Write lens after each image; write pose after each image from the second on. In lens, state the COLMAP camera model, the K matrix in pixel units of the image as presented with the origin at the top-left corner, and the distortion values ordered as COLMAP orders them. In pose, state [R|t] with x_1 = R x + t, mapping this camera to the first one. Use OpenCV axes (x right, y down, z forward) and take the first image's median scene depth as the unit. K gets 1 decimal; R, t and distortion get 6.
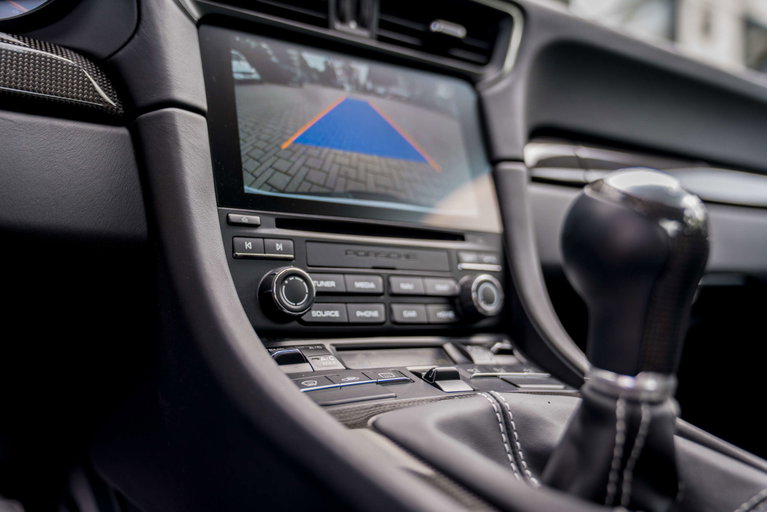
lens RADIAL K [[770.5, 0, 383.5], [0, 770.5, 256.0], [0, 0, 1]] dist [0.003608, 0.011424]
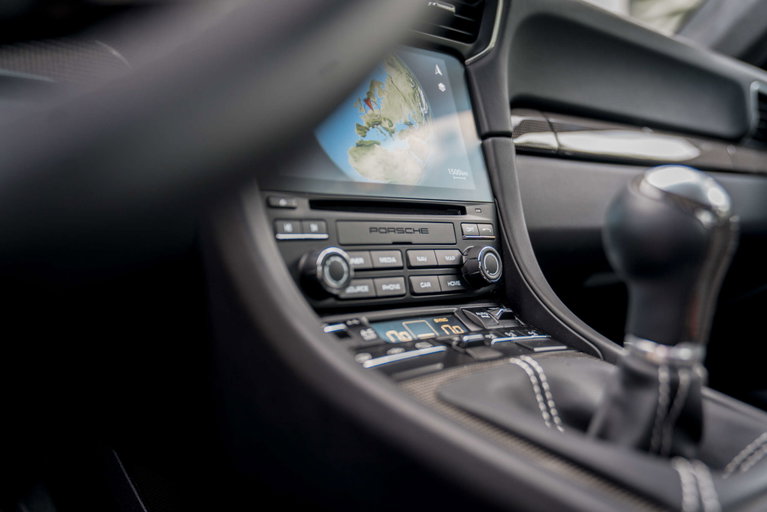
lens RADIAL K [[788.2, 0, 381.8], [0, 788.2, 246.1], [0, 0, 1]] dist [-0.001683, -0.006520]
pose [[0.989394, -0.021521, 0.143655, -0.189416], [0.011868, 0.997634, 0.067720, -0.055834], [-0.144772, -0.065297, 0.987308, -0.073559]]
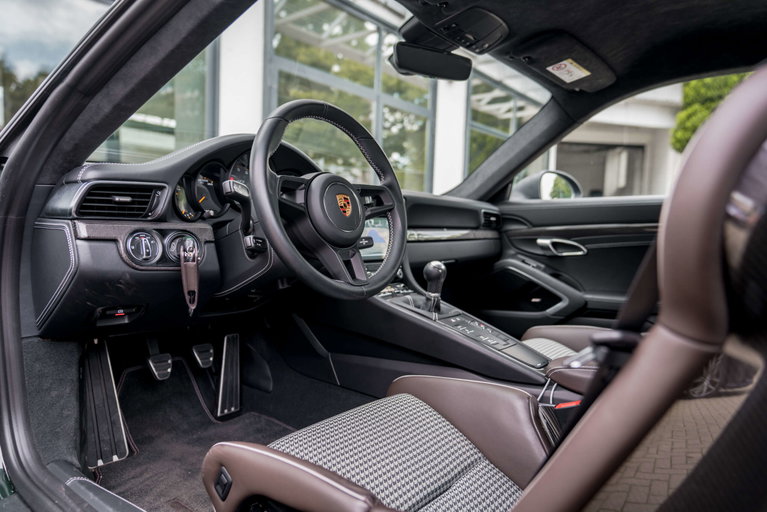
lens RADIAL K [[527.1, 0, 383.5], [0, 527.1, 256.0], [0, 0, 1]] dist [0.002273, 0.000620]
pose [[0.960094, -0.006859, 0.279594, -0.906303], [-0.028337, 0.992169, 0.121645, -0.468492], [-0.278239, -0.124714, 0.952381, -2.099448]]
